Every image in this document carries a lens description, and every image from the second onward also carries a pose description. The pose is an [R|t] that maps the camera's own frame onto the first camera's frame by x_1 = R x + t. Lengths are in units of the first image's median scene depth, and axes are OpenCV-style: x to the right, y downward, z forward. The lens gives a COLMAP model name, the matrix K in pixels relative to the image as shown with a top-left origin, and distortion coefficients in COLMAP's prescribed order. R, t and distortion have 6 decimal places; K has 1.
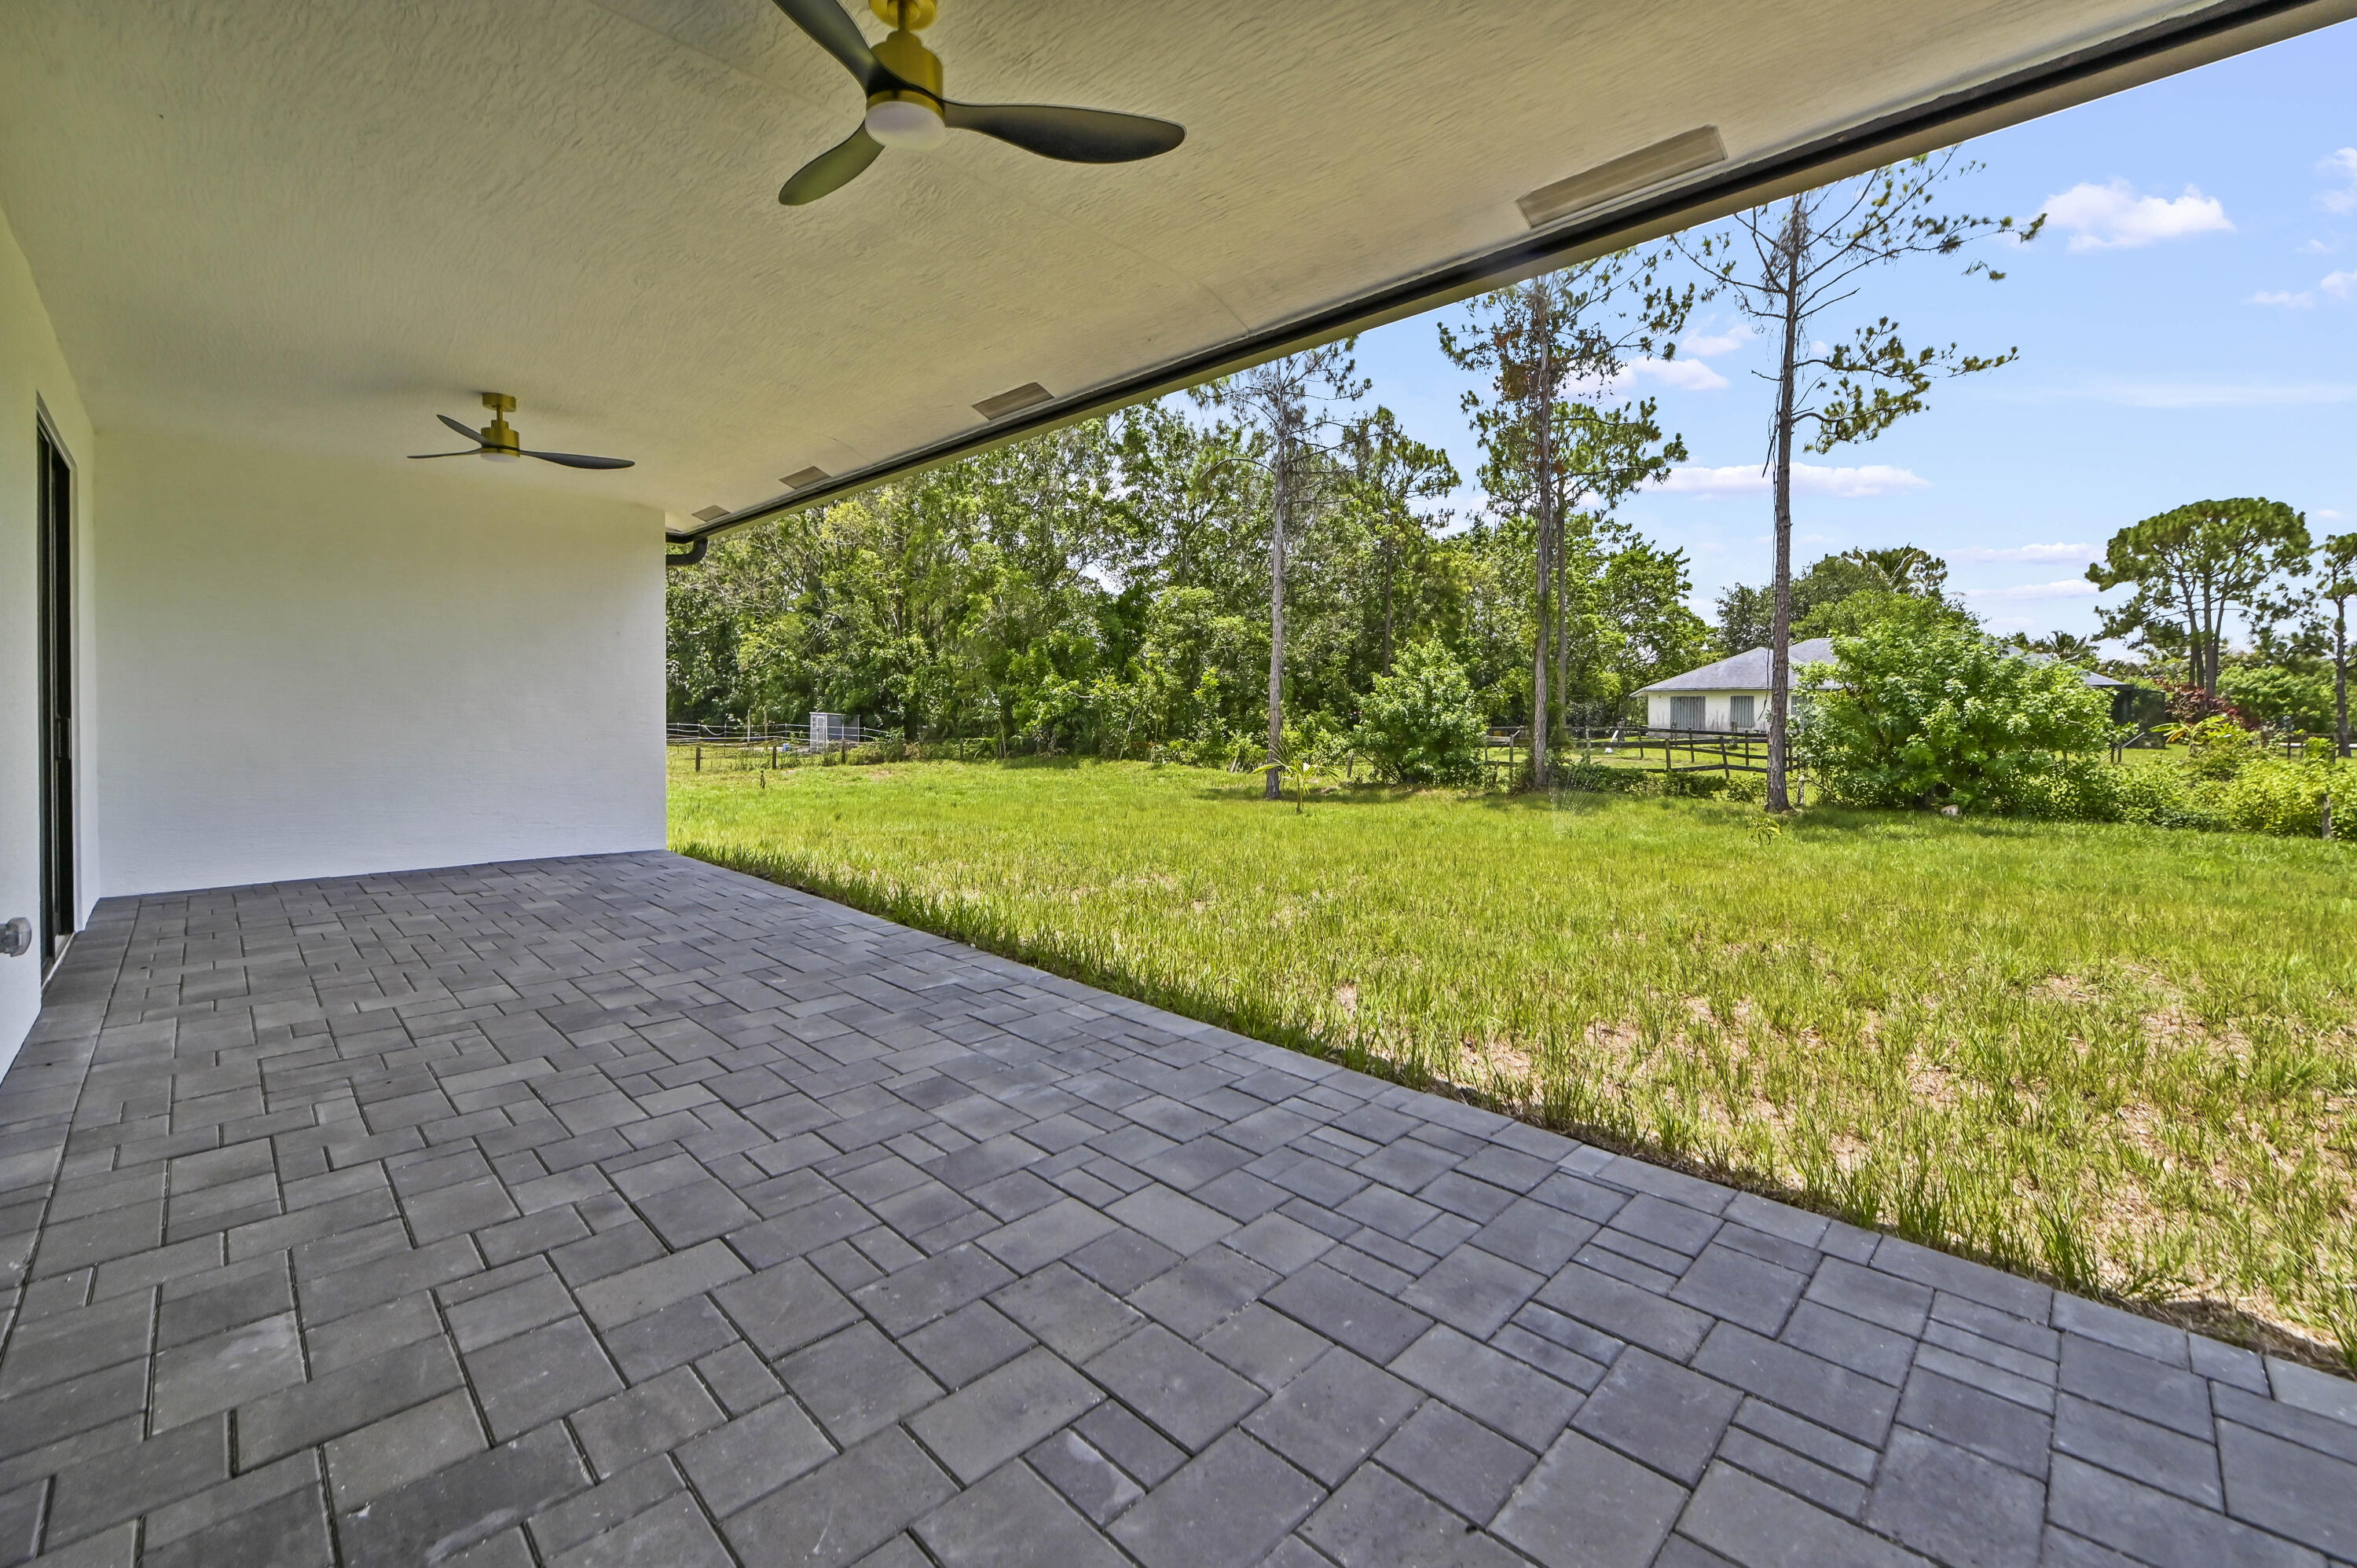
lens RADIAL K [[949.4, 0, 1180.8], [0, 949.4, 706.3], [0, 0, 1]] dist [-0.010958, 0.000013]
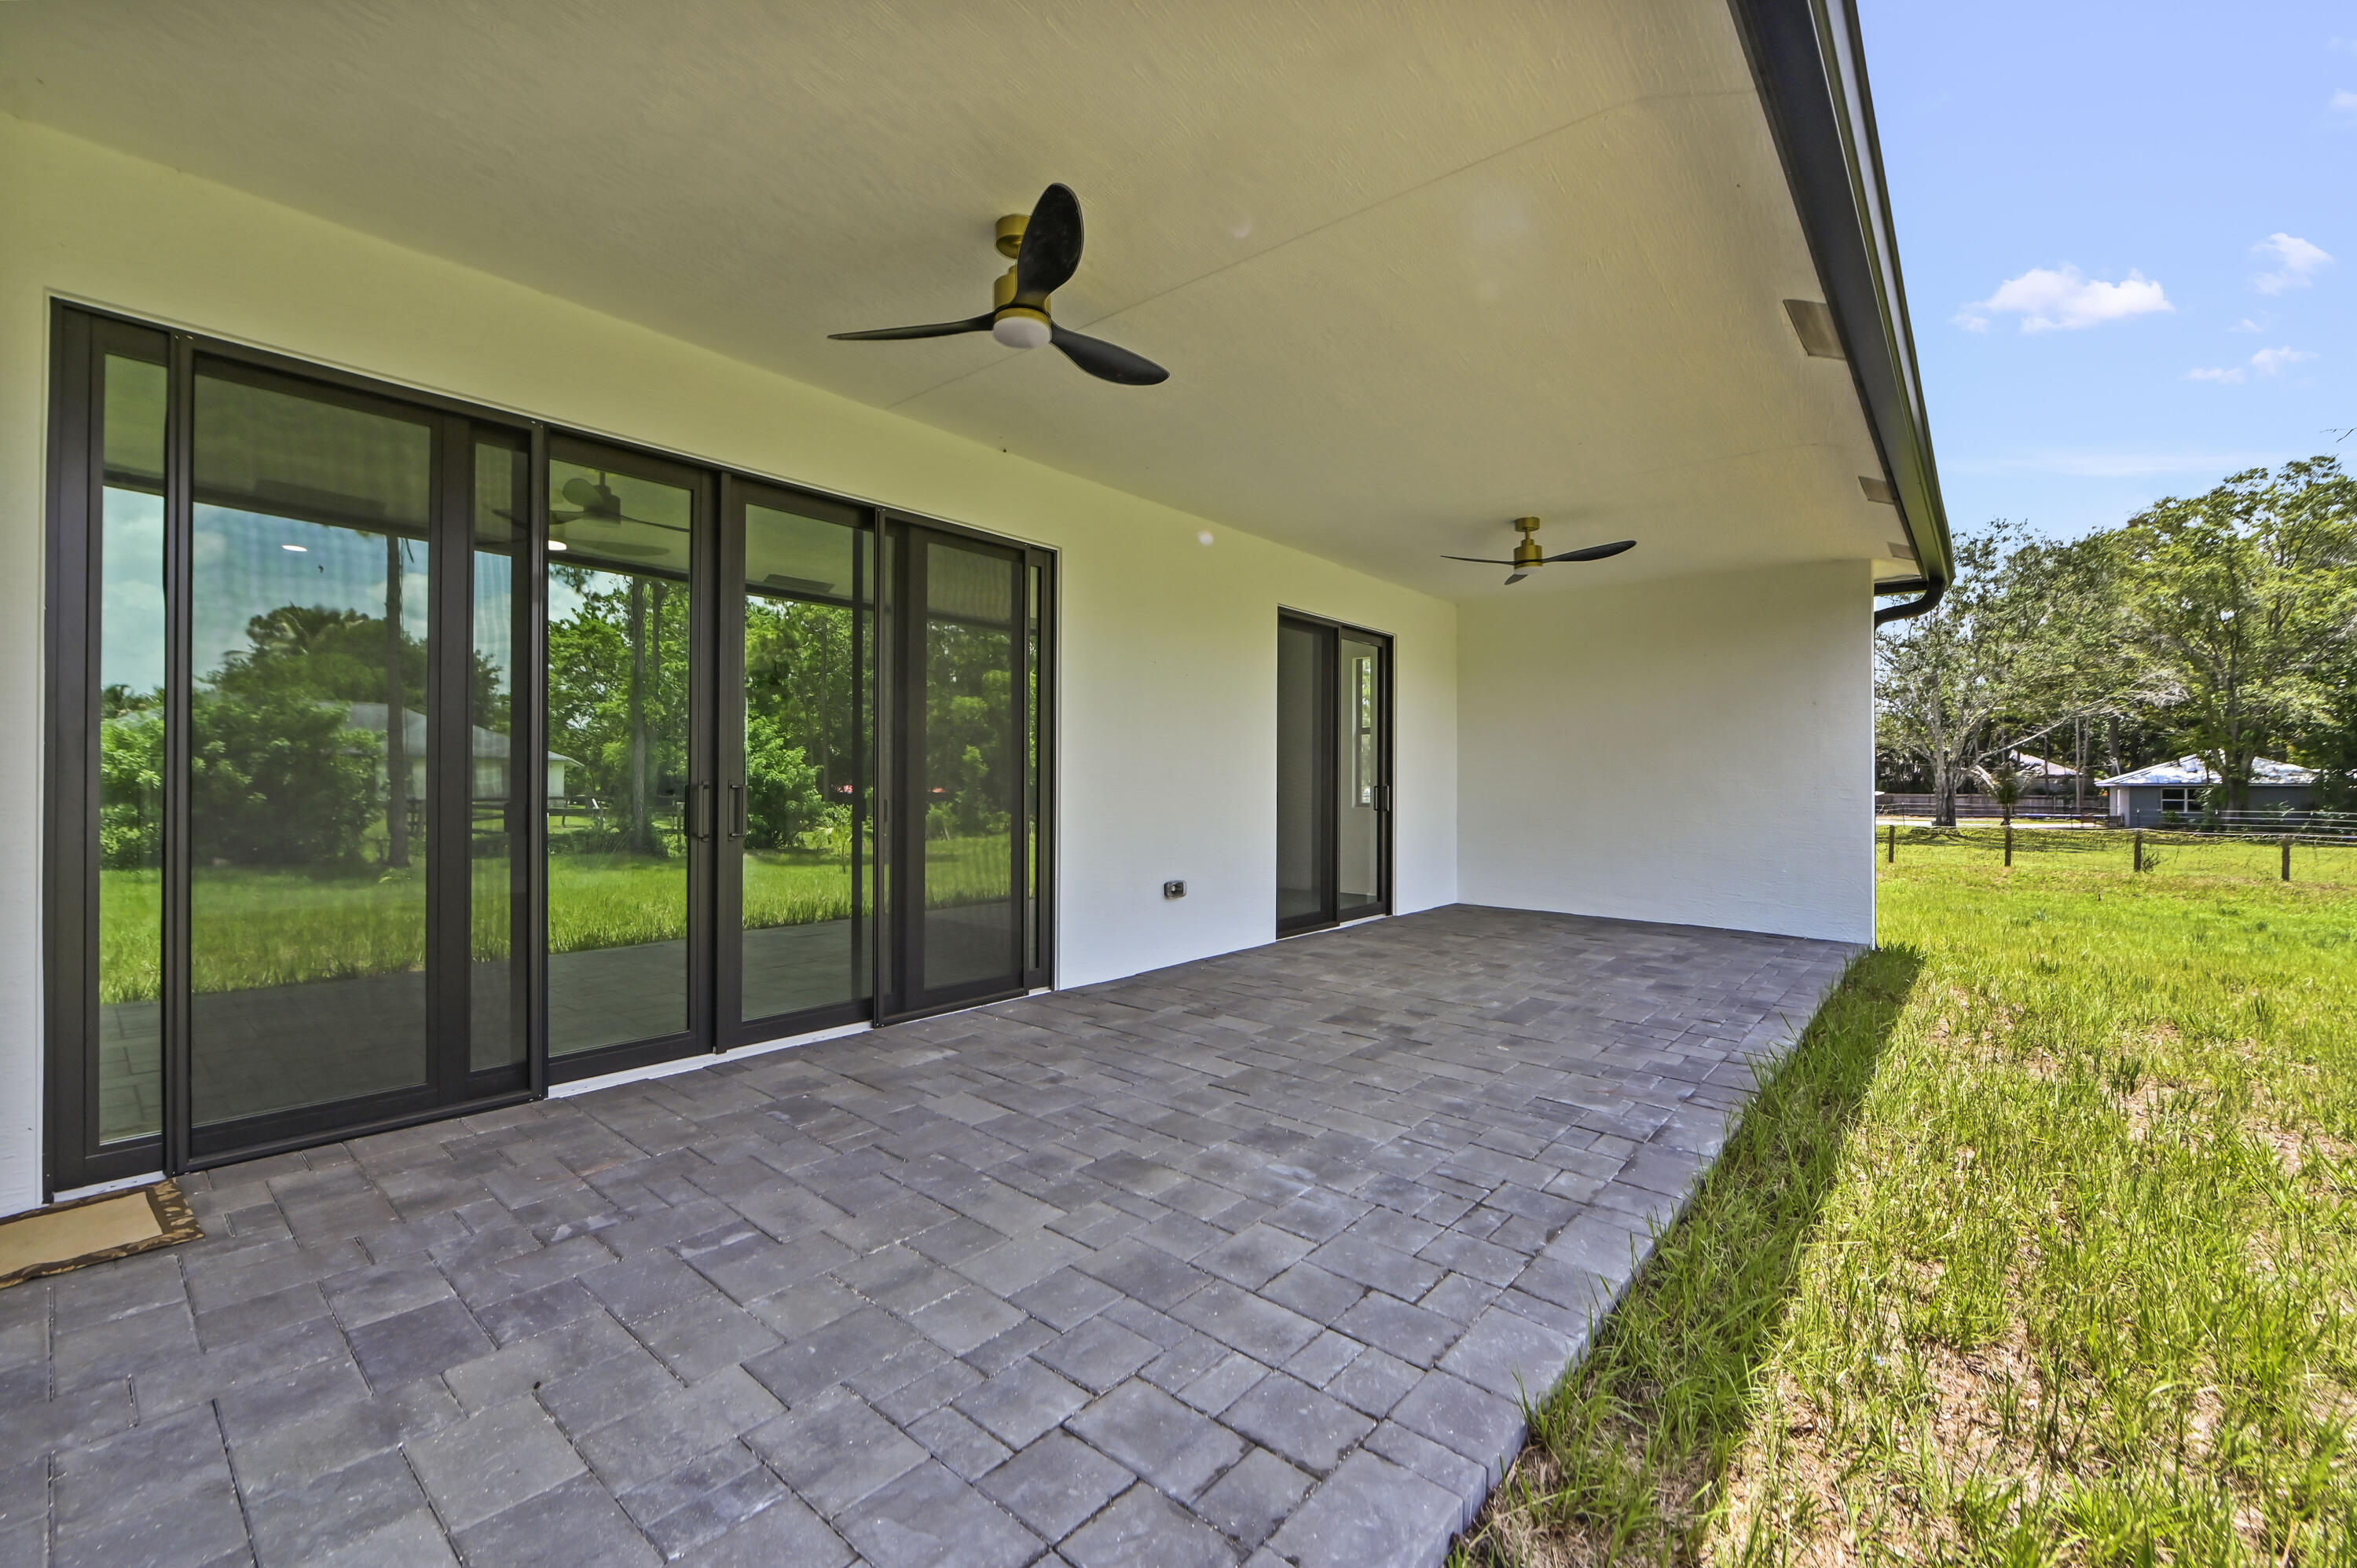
lens RADIAL K [[955.2, 0, 1176.2], [0, 955.2, 765.1], [0, 0, 1]] dist [-0.001173, -0.000045]
pose [[0.077984, -0.022435, -0.996702, 0.764914], [-0.006368, 0.999715, -0.023001, 0.023141], [0.996934, 0.008141, 0.077819, 0.794604]]
